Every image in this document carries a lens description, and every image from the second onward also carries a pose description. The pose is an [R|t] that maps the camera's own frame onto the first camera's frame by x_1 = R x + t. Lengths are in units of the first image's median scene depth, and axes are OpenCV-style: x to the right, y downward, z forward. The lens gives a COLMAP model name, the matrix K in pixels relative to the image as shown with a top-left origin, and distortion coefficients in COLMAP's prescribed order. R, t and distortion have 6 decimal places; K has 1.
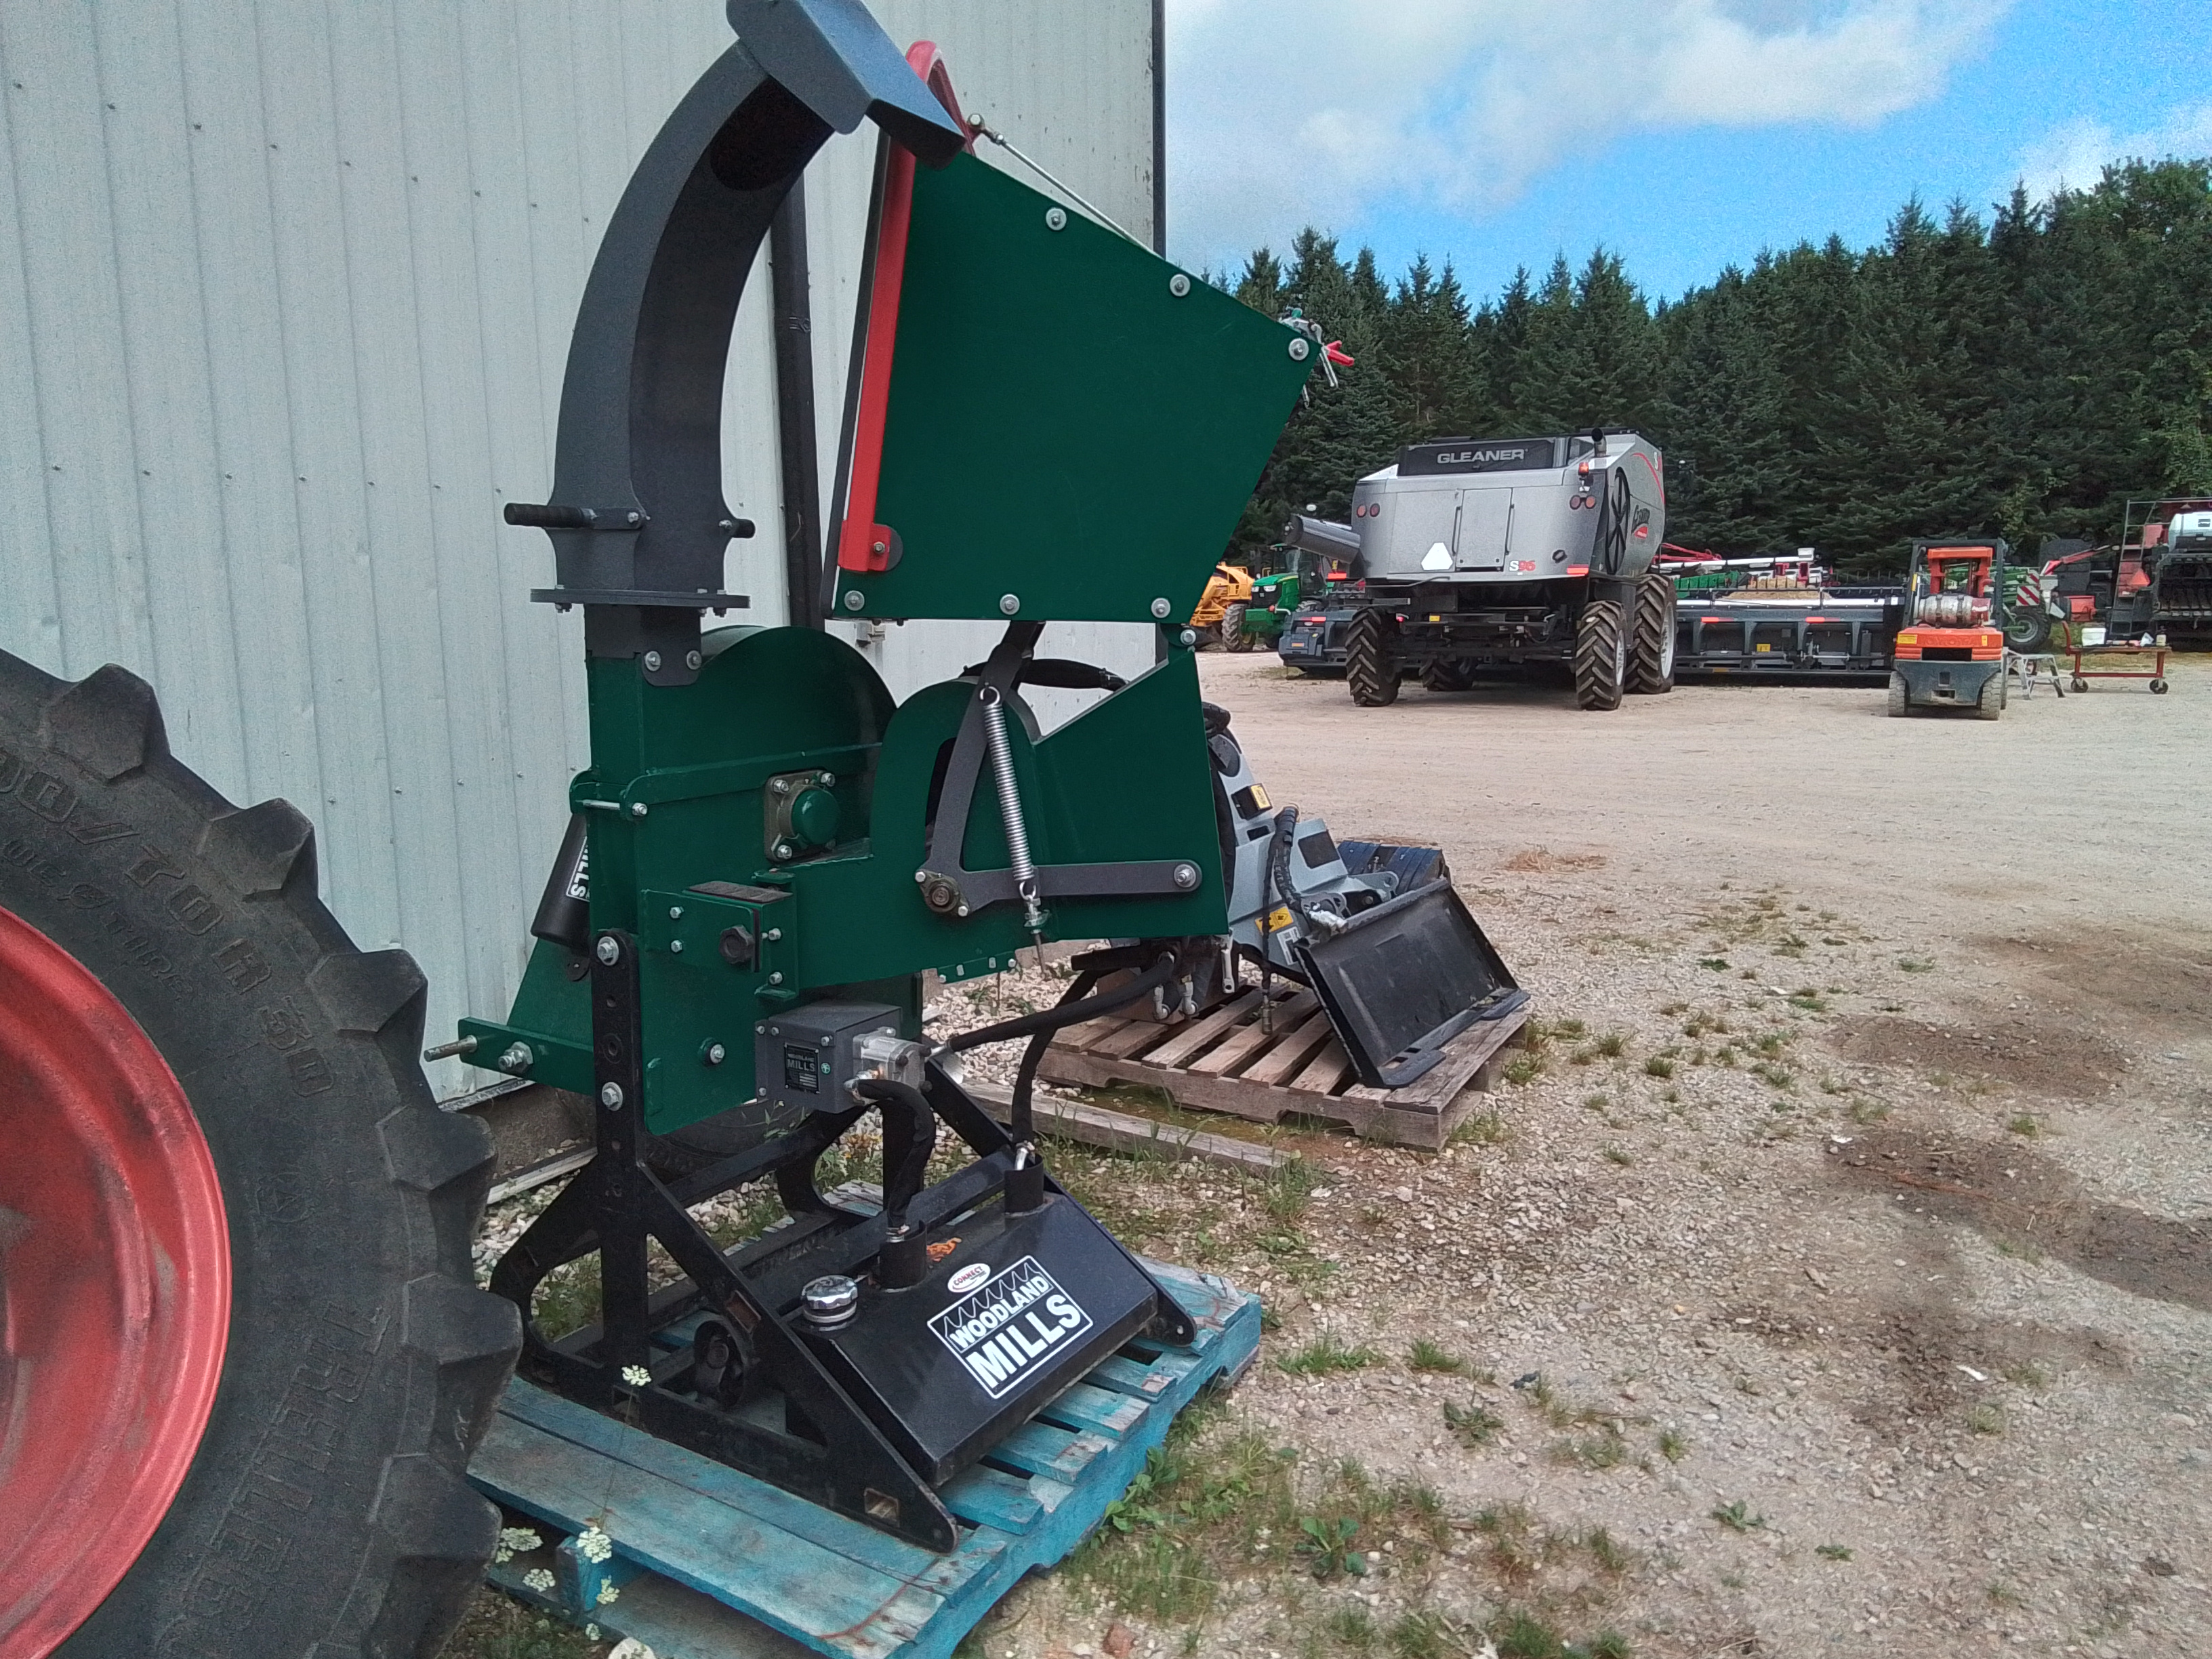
lens RADIAL K [[1524.1, 0, 1102.8], [0, 1524.1, 818.3], [0, 0, 1]] dist [0.071661, -0.091404]
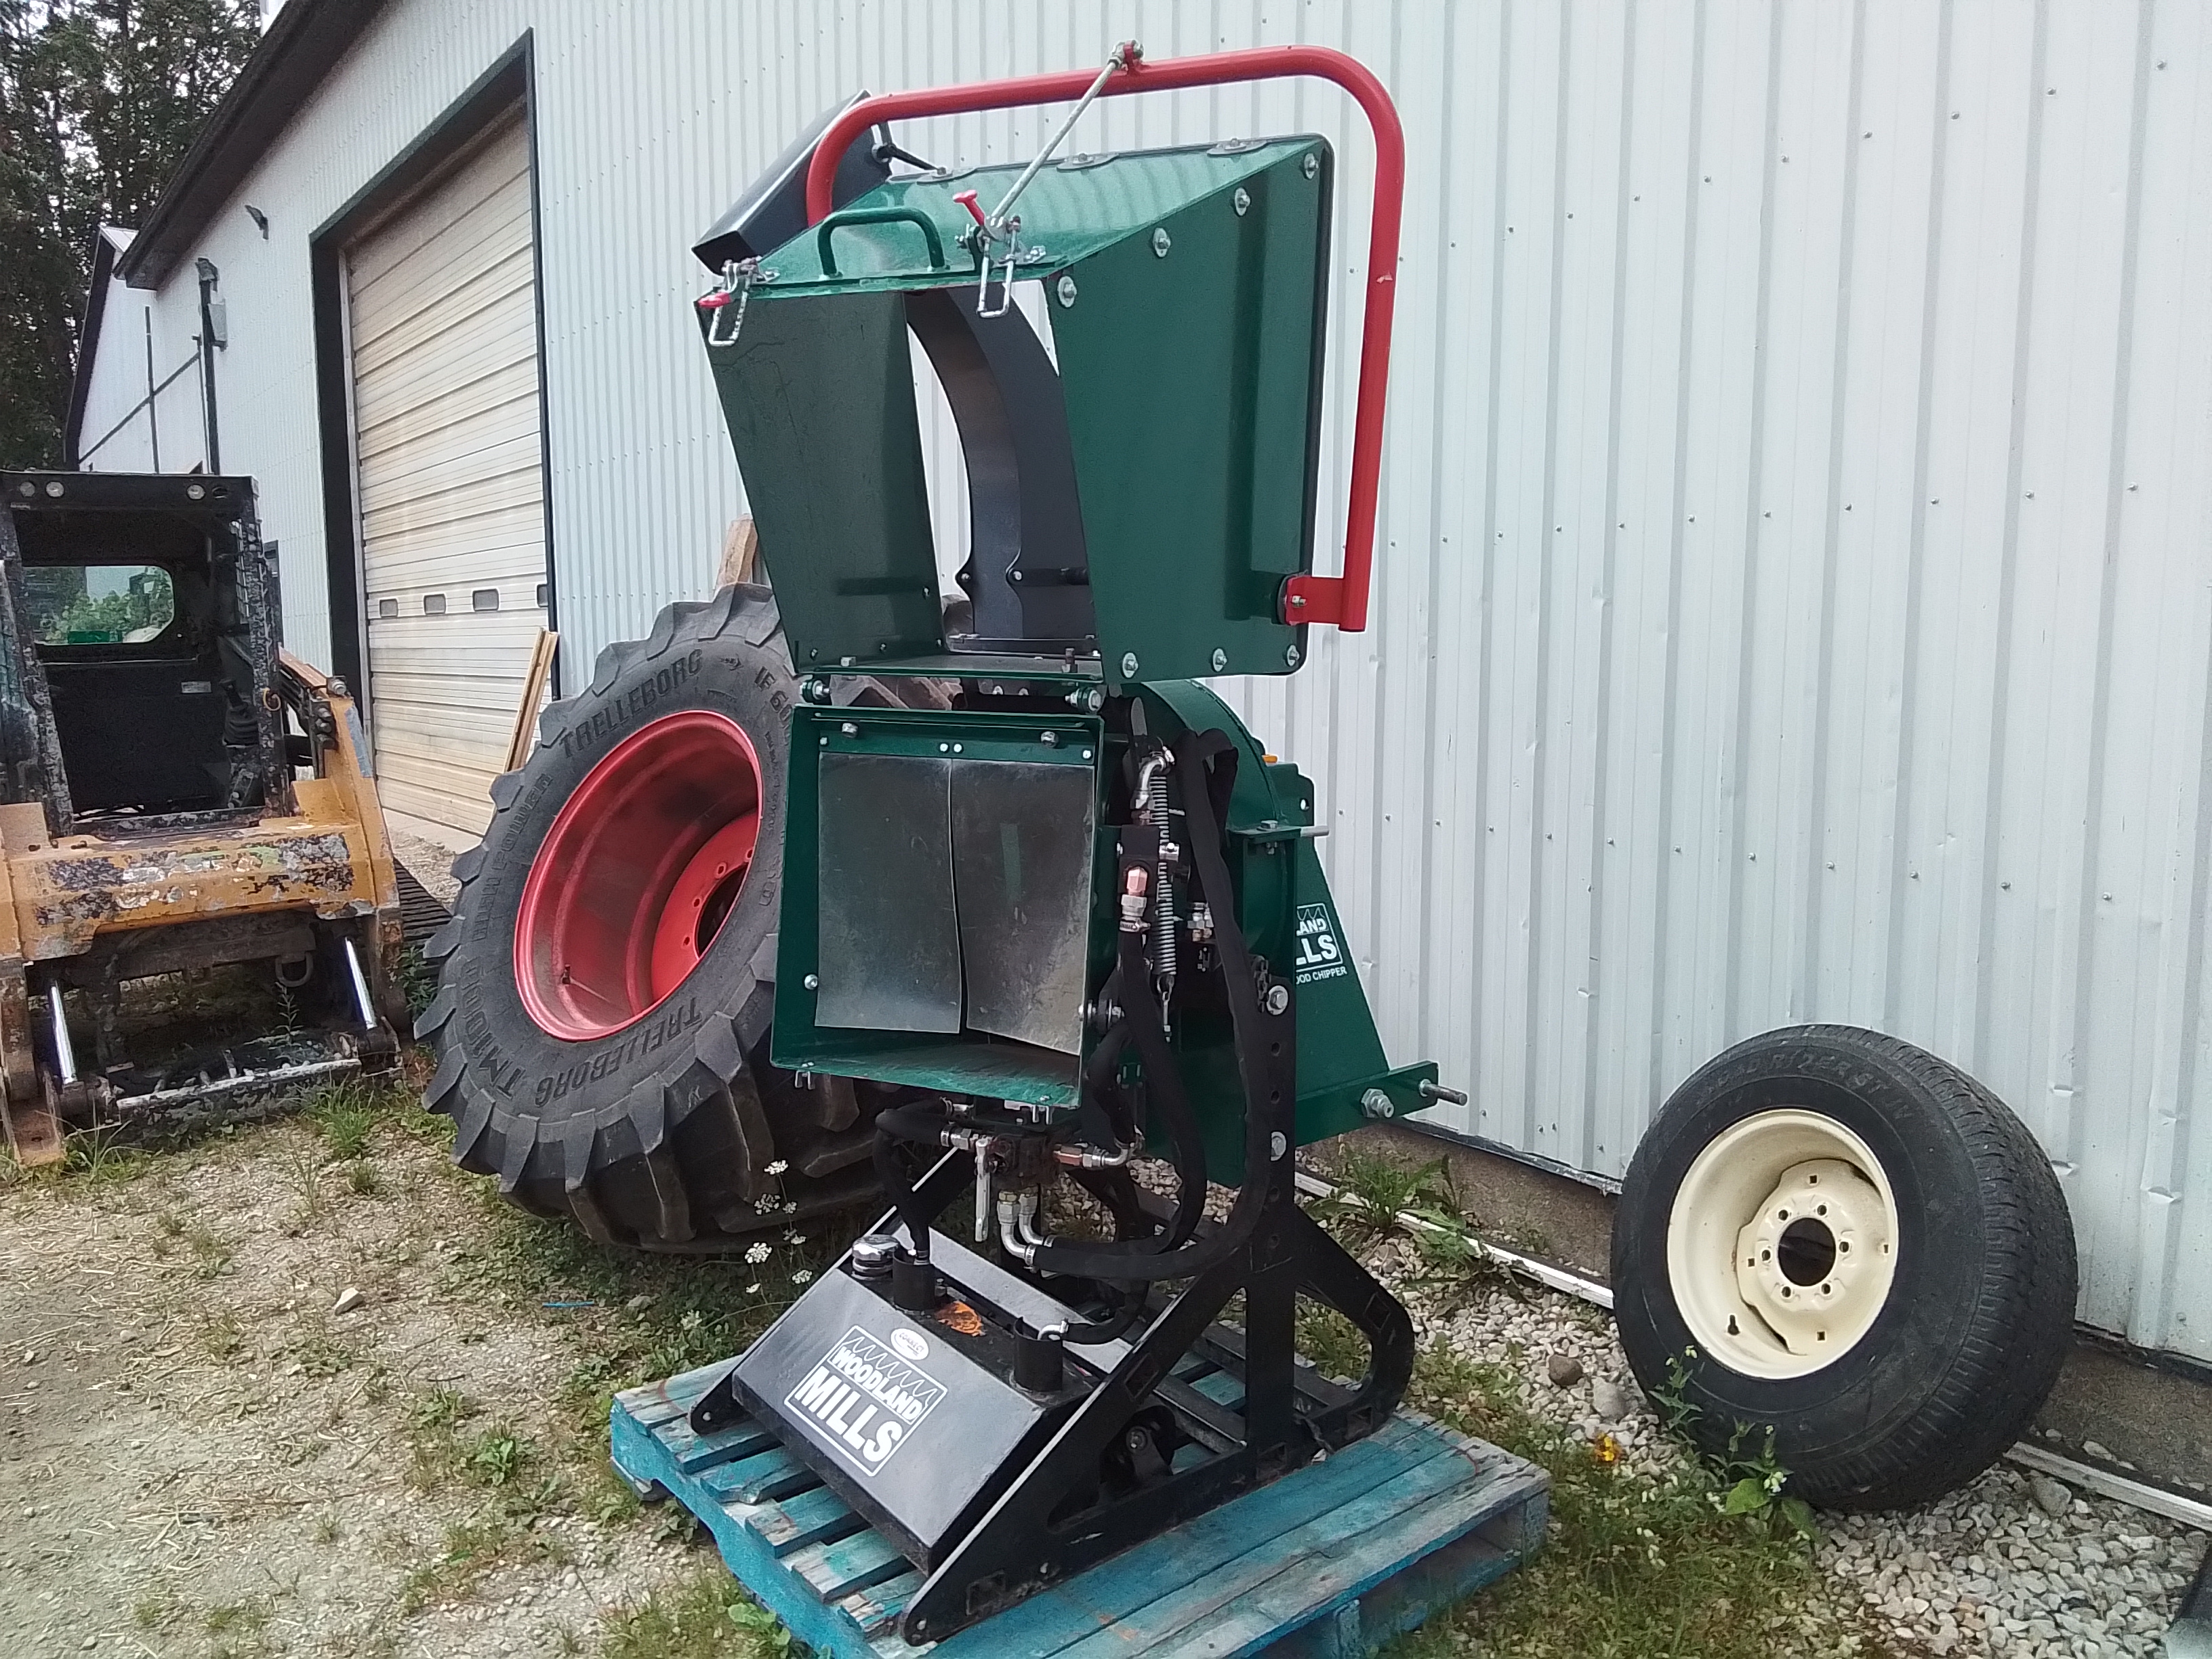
lens RADIAL K [[1524.1, 0, 1102.8], [0, 1524.1, 818.3], [0, 0, 1]] dist [0.071661, -0.091404]
pose [[-0.351671, 0.111132, -0.929504, 0.715919], [-0.128254, 0.977845, 0.165436, -0.195924], [0.927296, 0.177392, -0.329627, 1.340745]]
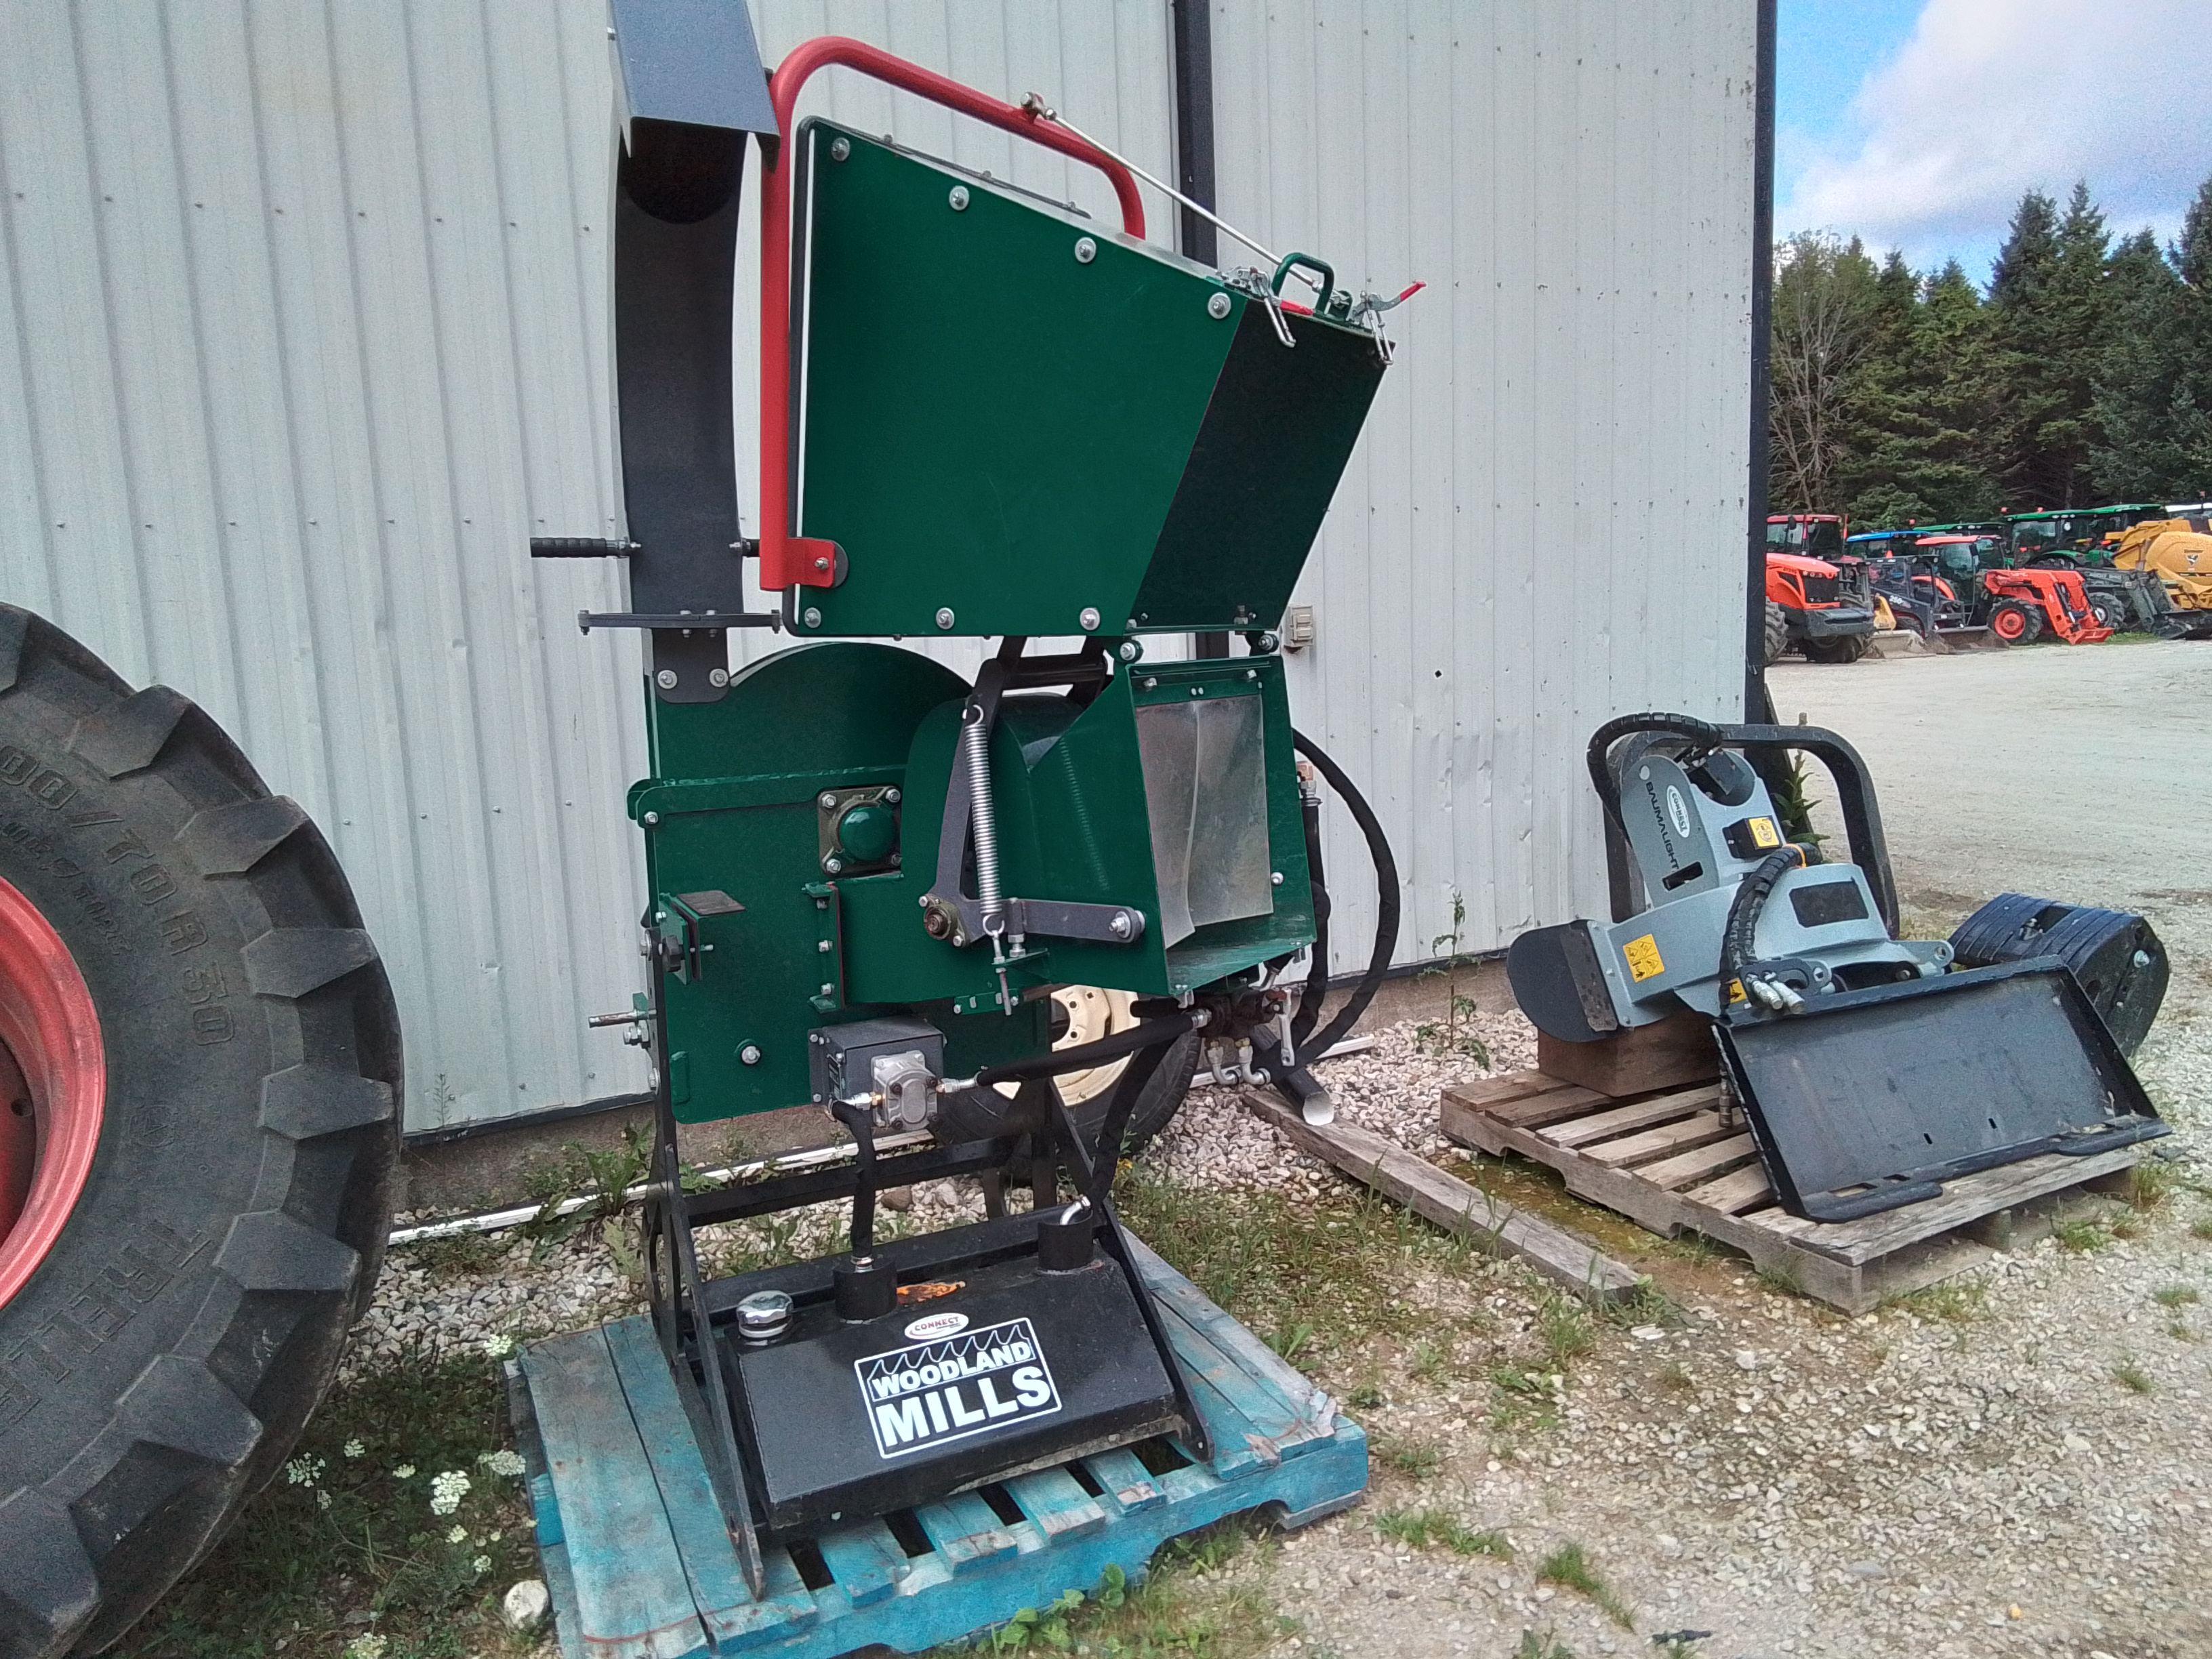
lens RADIAL K [[1524.1, 0, 1102.8], [0, 1524.1, 818.3], [0, 0, 1]] dist [0.071661, -0.091404]
pose [[0.840103, 0.050254, -0.540093, 0.486167], [-0.049400, 0.998650, 0.016080, -0.034529], [0.540172, 0.013172, 0.841451, 0.244209]]
